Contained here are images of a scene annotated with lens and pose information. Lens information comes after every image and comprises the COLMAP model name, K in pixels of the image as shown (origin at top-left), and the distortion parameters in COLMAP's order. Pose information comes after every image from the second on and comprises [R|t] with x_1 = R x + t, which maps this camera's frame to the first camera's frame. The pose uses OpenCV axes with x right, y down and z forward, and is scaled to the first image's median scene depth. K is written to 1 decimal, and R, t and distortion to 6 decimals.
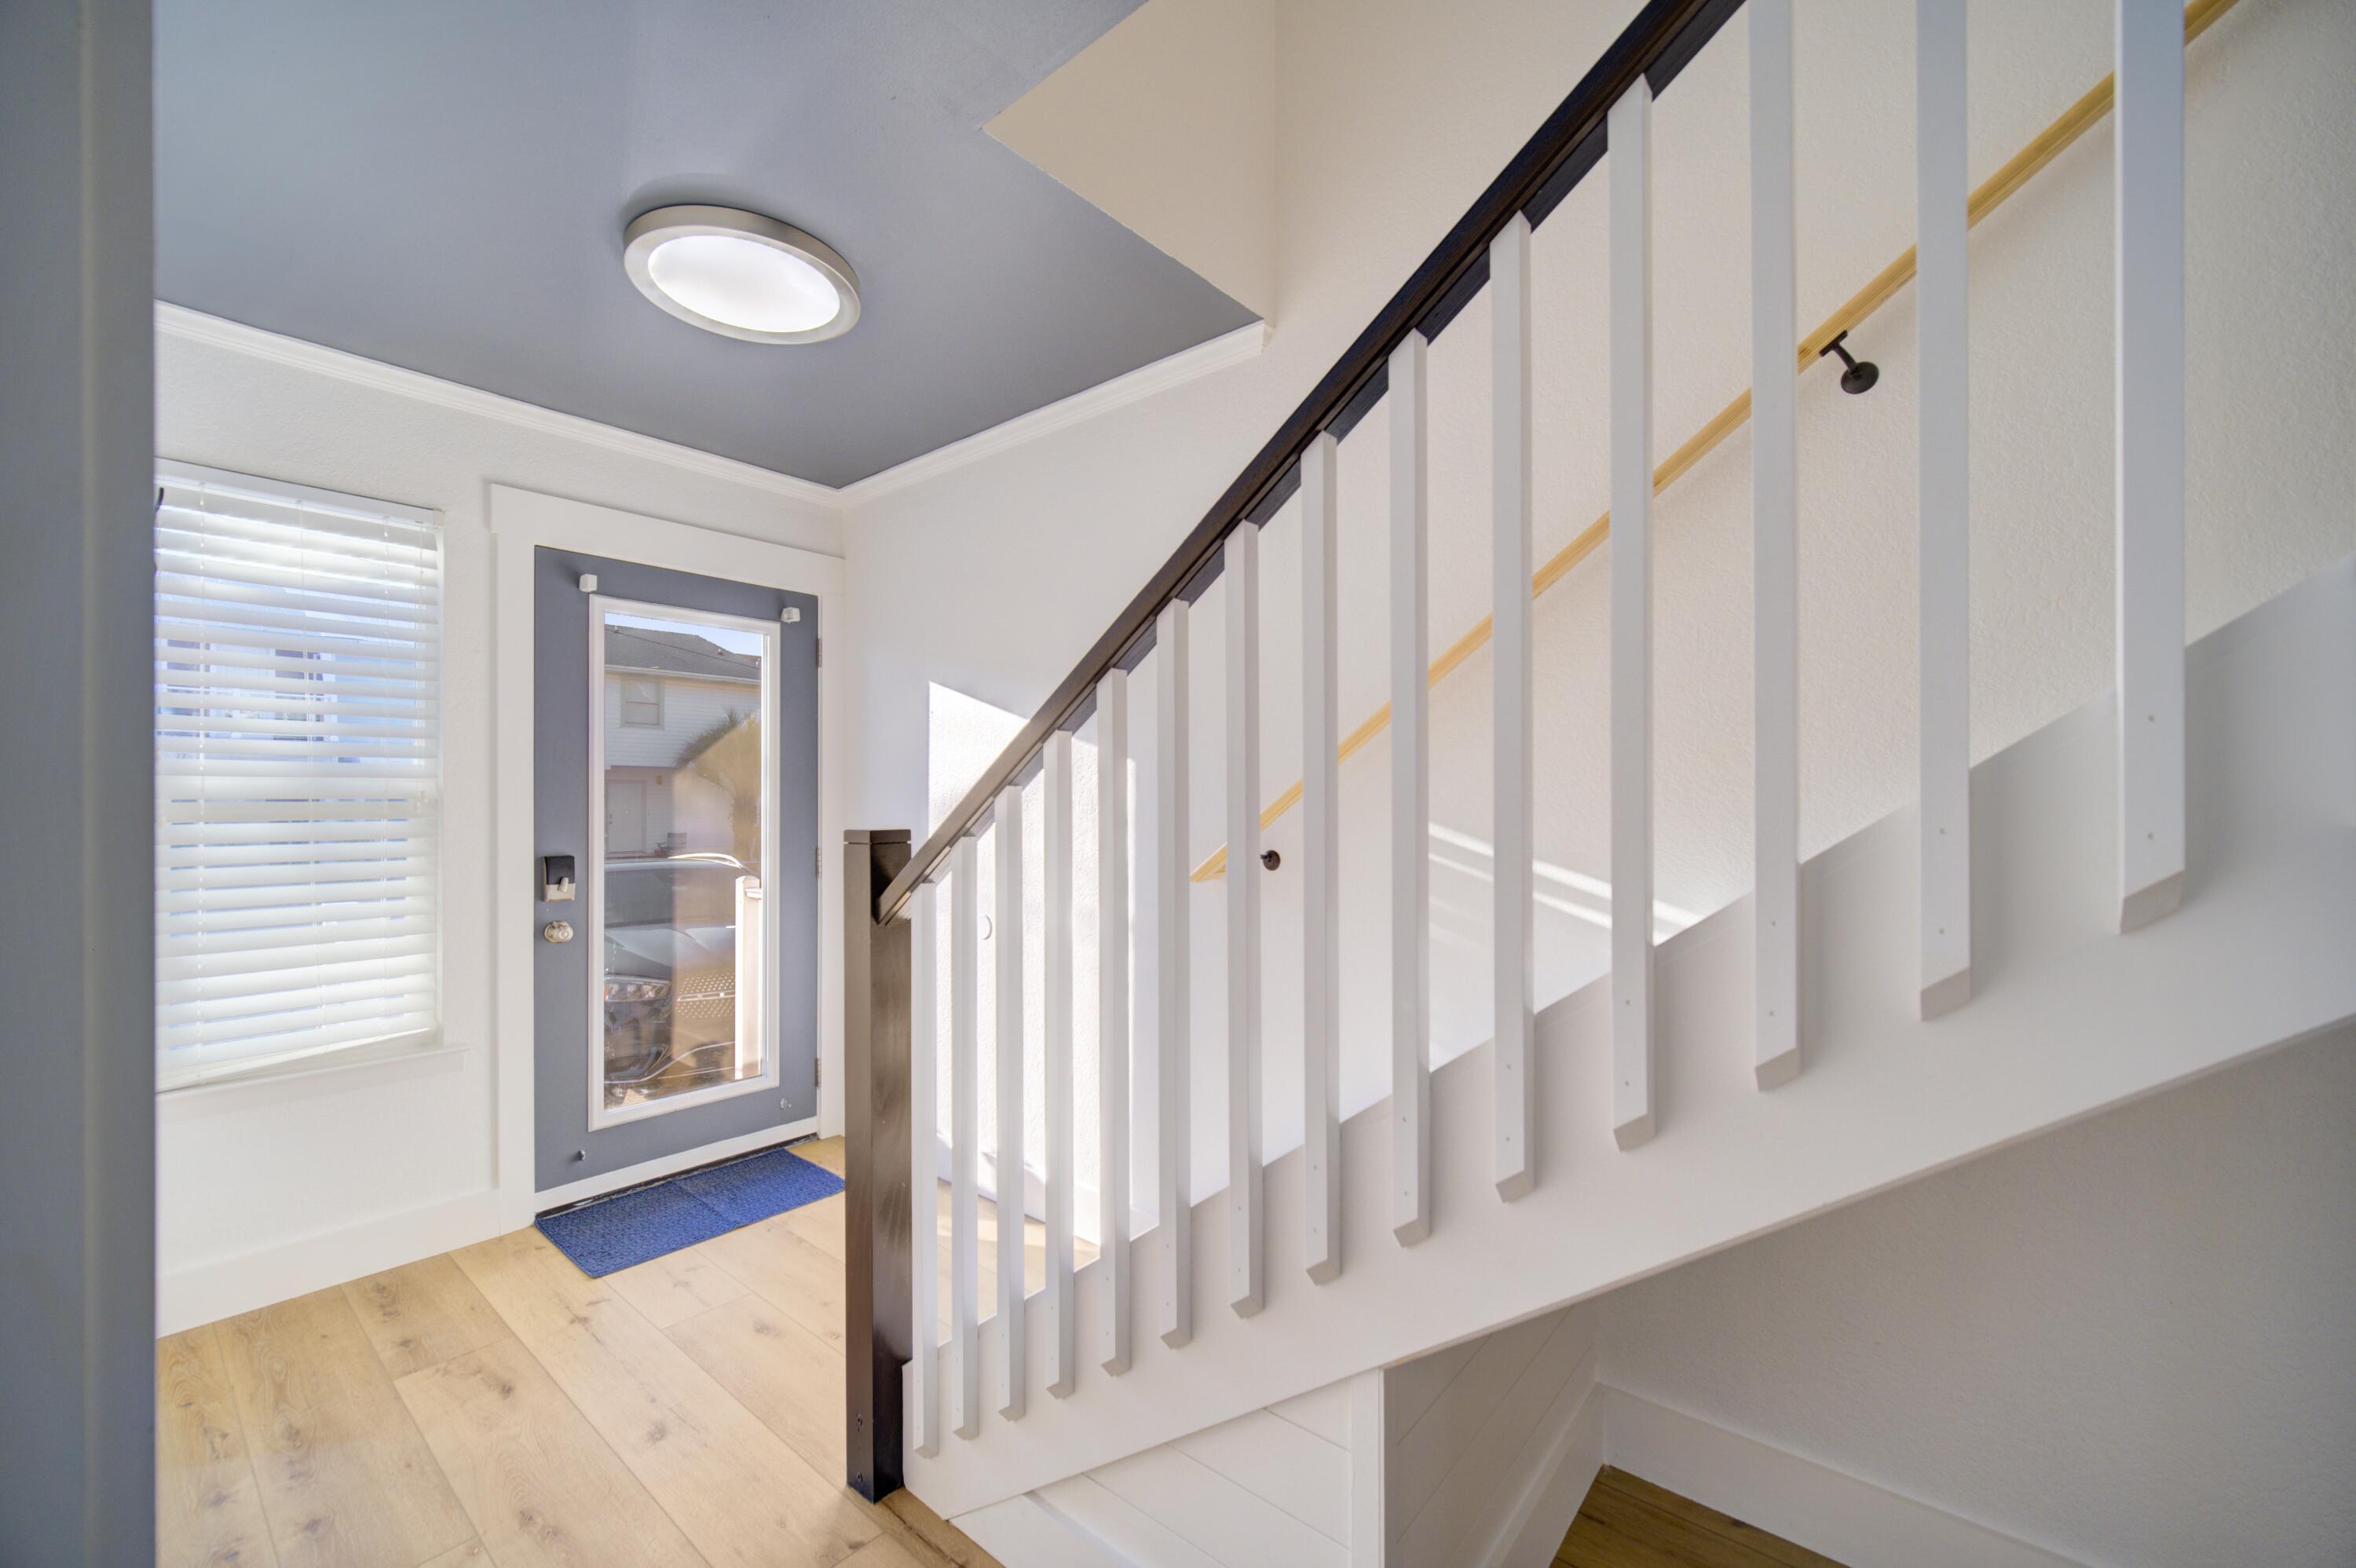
lens RADIAL K [[942.0, 0, 1175.3], [0, 942.0, 795.8], [0, 0, 1]] dist [-0.001248, 0.002580]
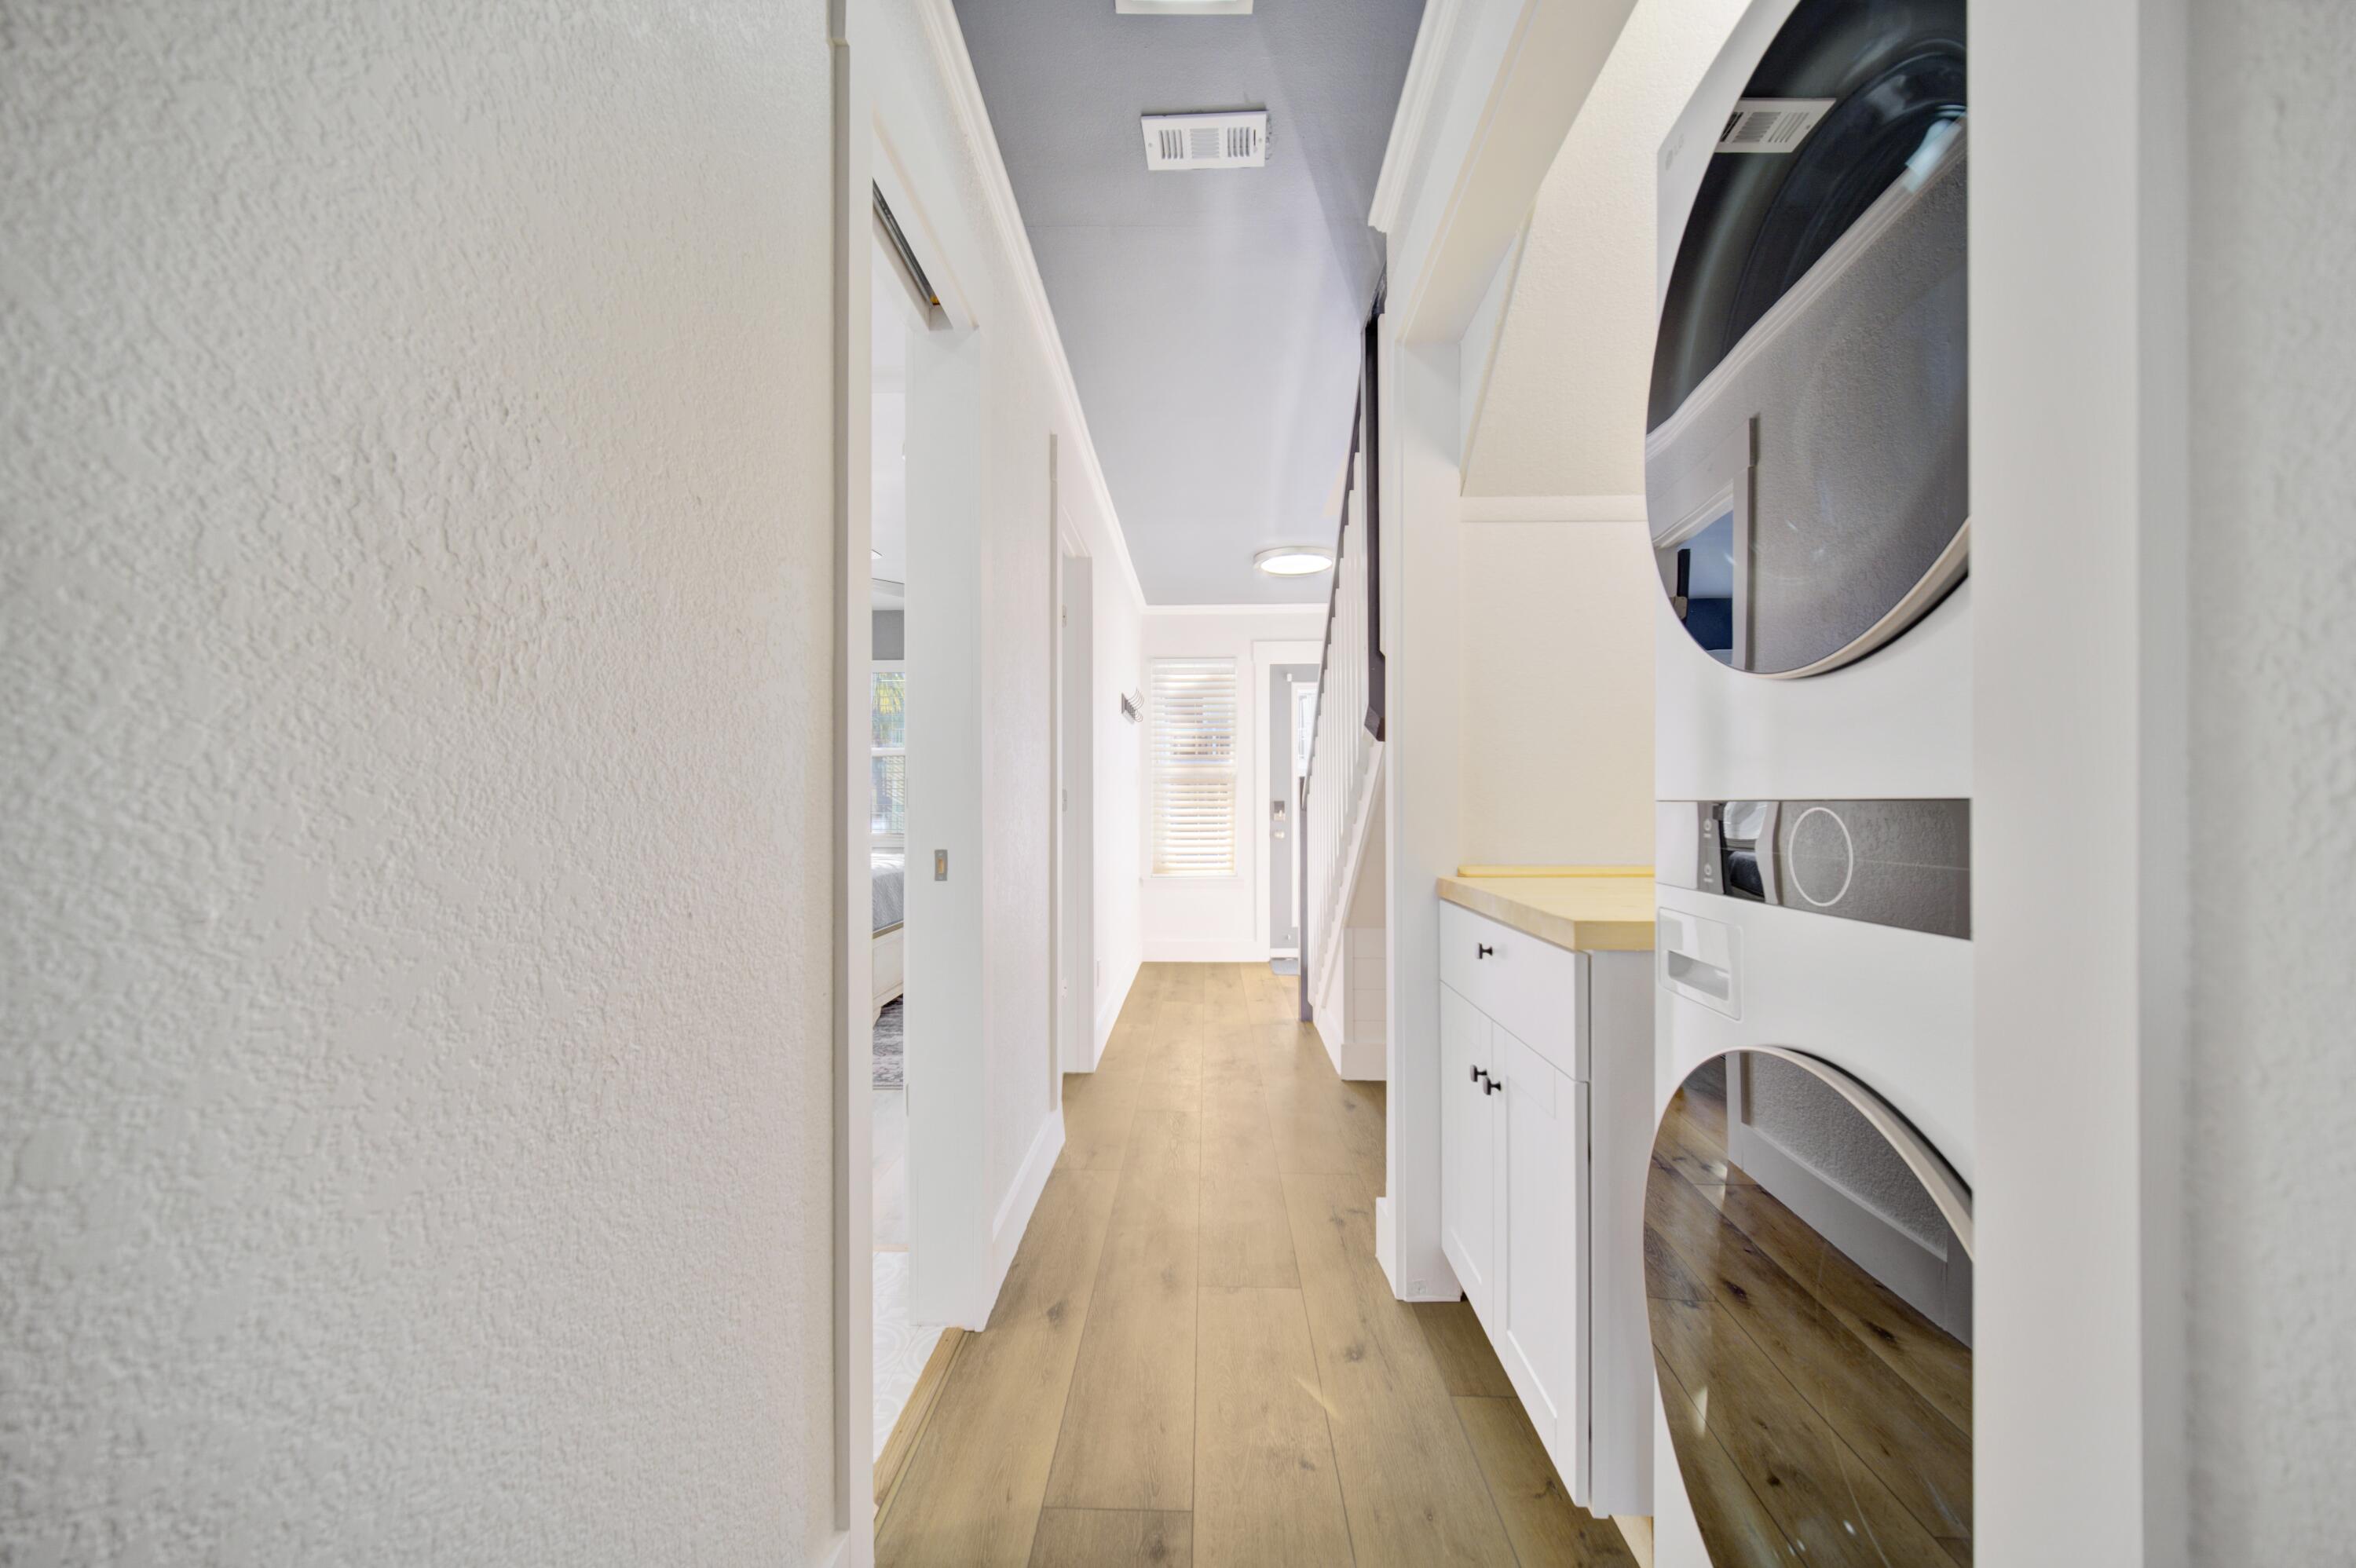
lens RADIAL K [[942.0, 0, 1175.3], [0, 942.0, 795.8], [0, 0, 1]] dist [-0.001248, 0.002580]
pose [[0.624021, -0.006042, -0.781384, 1.006427], [0.002548, 0.999981, -0.005697, 0.068619], [0.781404, 0.001564, 0.624024, -0.631592]]
